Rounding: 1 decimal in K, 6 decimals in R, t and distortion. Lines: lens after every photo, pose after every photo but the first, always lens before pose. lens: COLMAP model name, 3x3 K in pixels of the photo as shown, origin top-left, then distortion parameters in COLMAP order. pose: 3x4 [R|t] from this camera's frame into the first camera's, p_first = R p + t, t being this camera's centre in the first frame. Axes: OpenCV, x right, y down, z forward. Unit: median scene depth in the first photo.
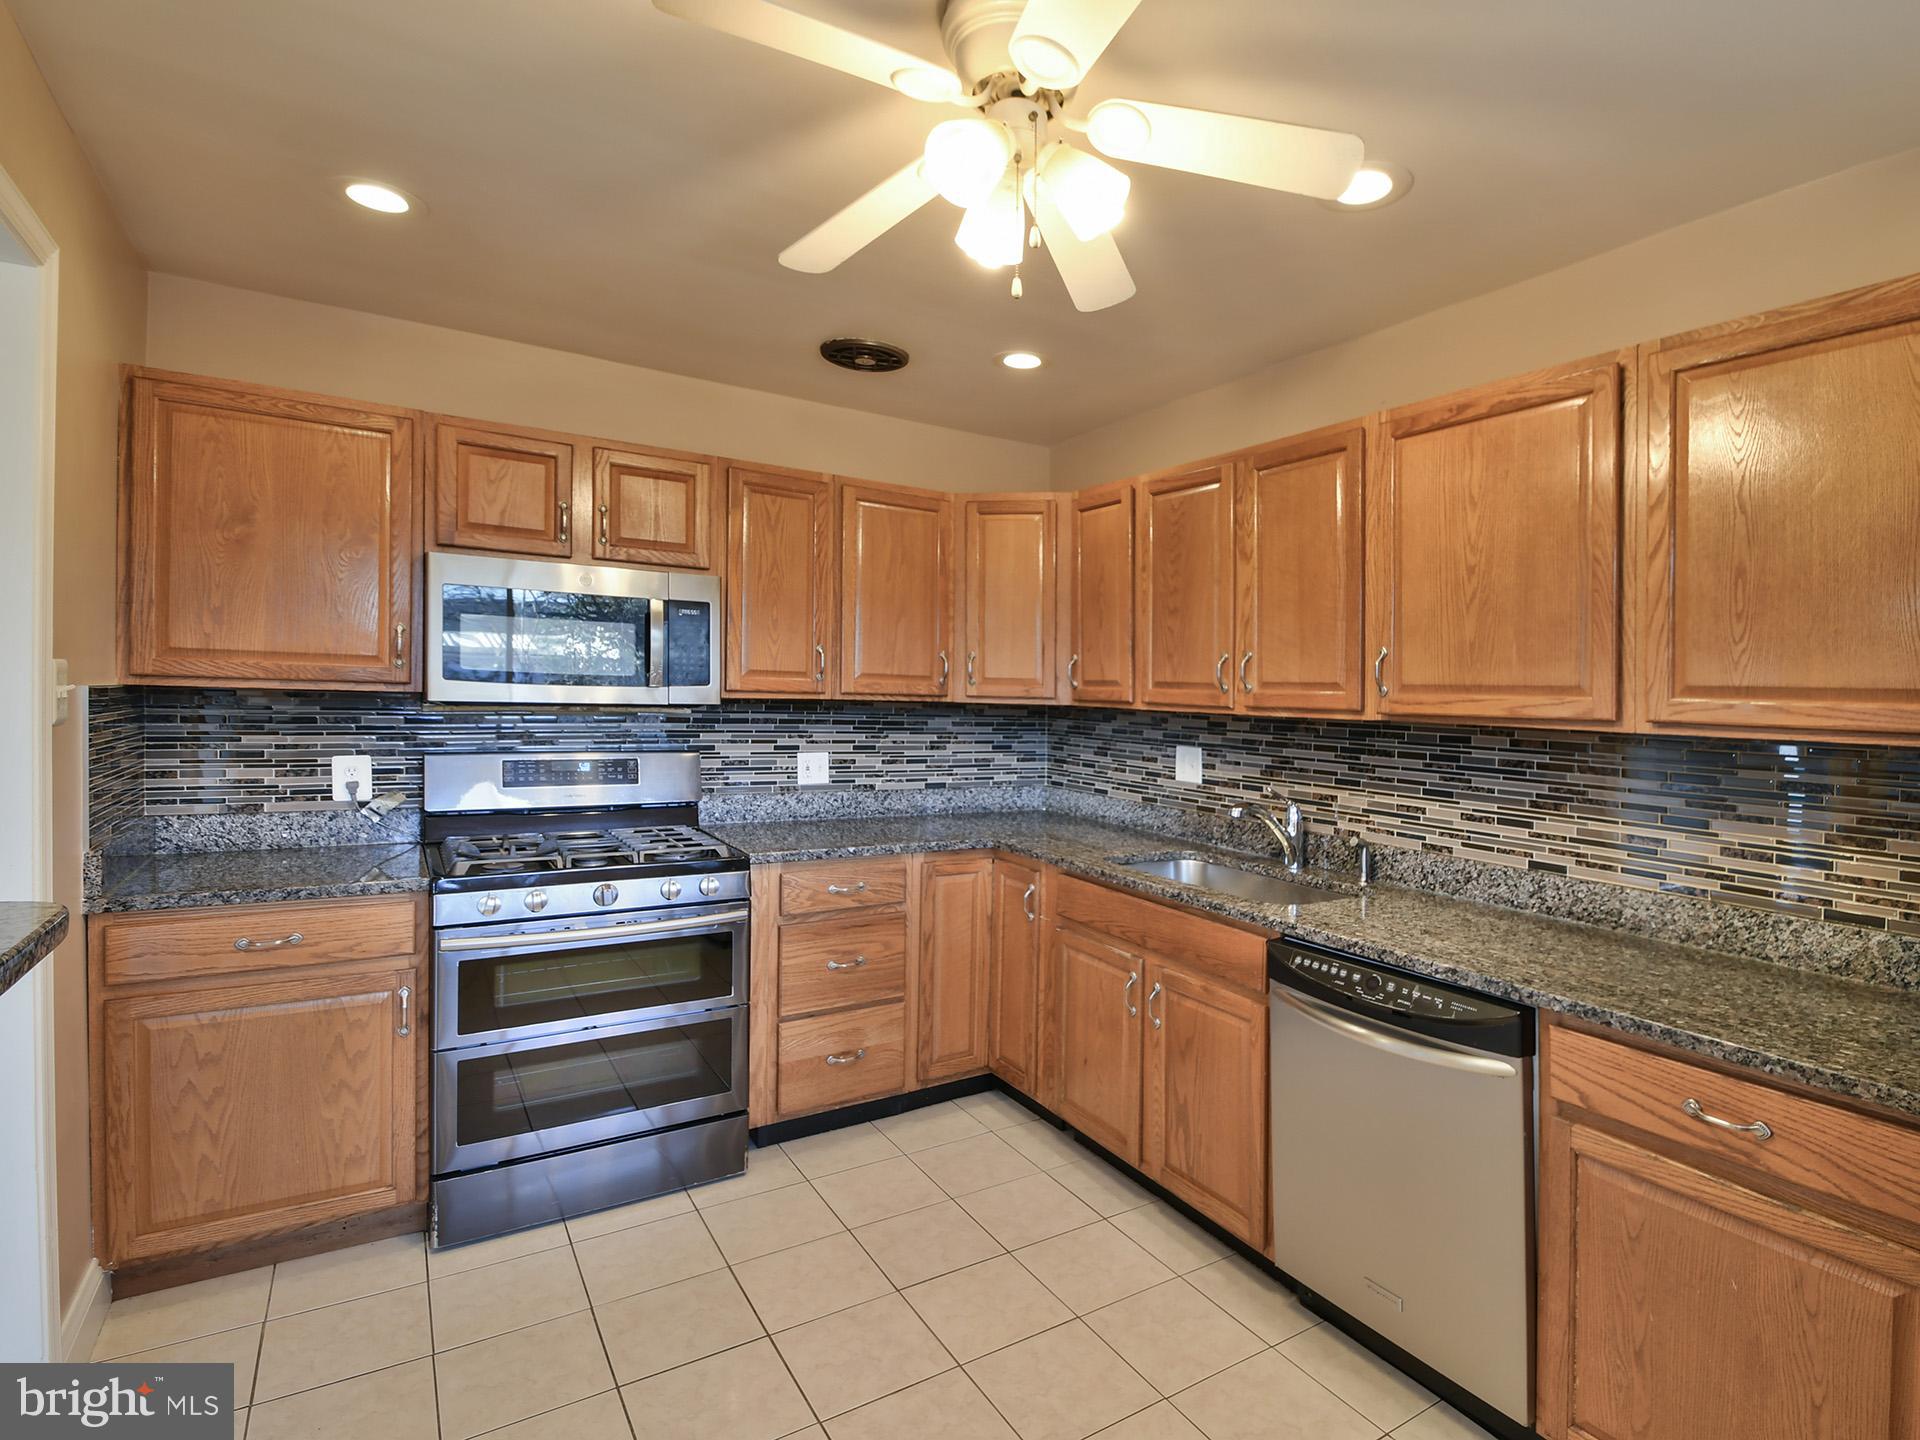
lens RADIAL K [[976.1, 0, 960.6], [0, 976.1, 708.8], [0, 0, 1]] dist [0.026078, -0.023402]
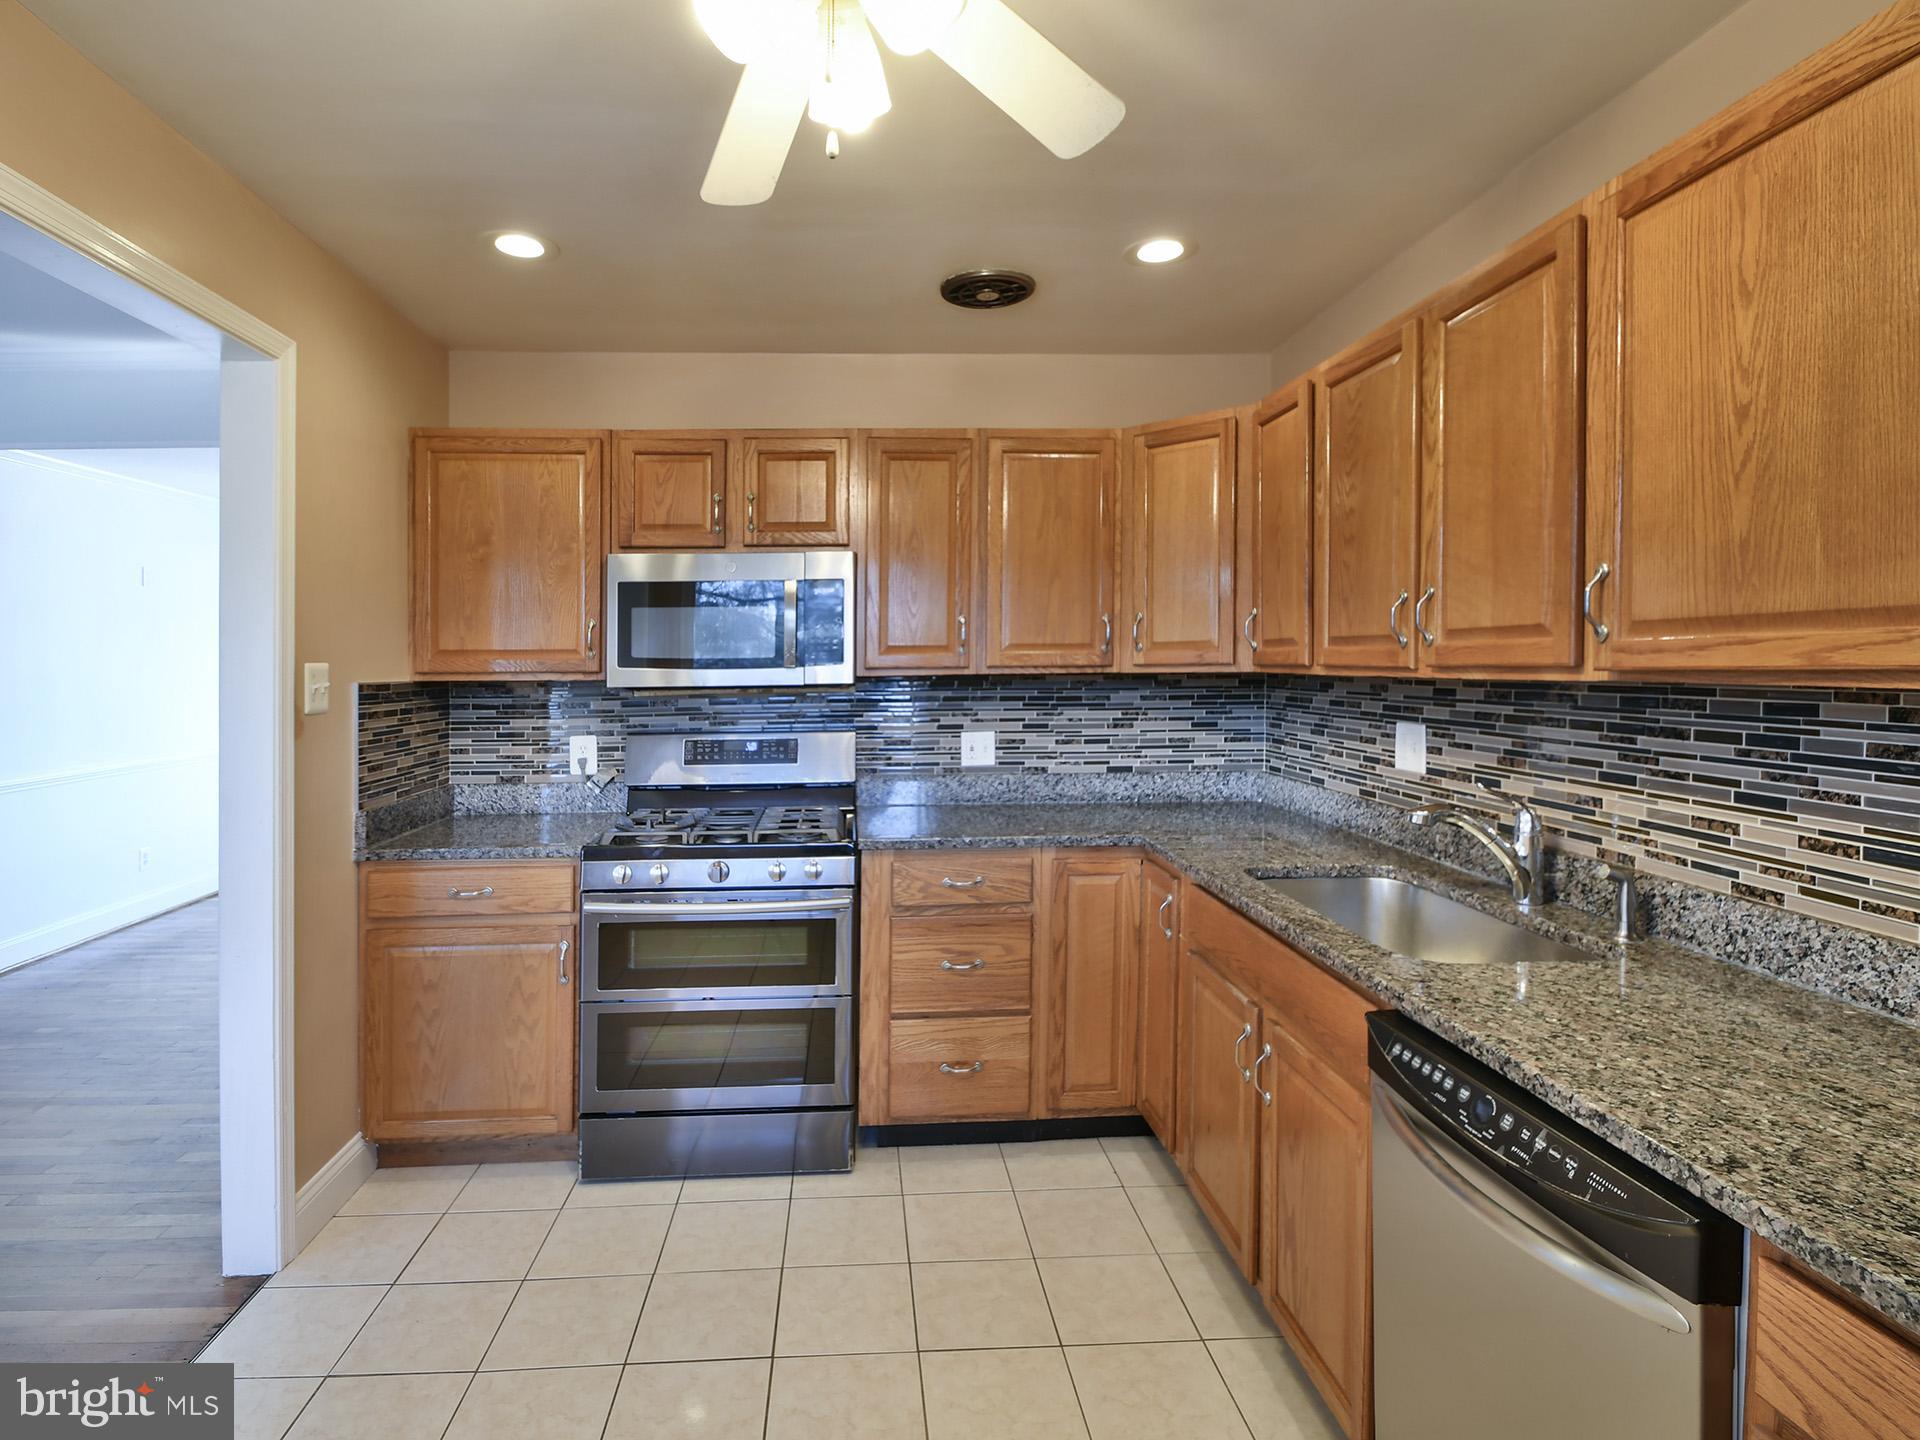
lens RADIAL K [[950.7, 0, 909.4], [0, 950.7, 699.3], [0, 0, 1]] dist [0.027599, -0.020039]
pose [[0.871433, -0.019283, -0.490135, 0.294604], [0.026697, 0.999610, 0.008138, 0.005783], [0.489787, -0.020177, 0.871608, 0.220778]]
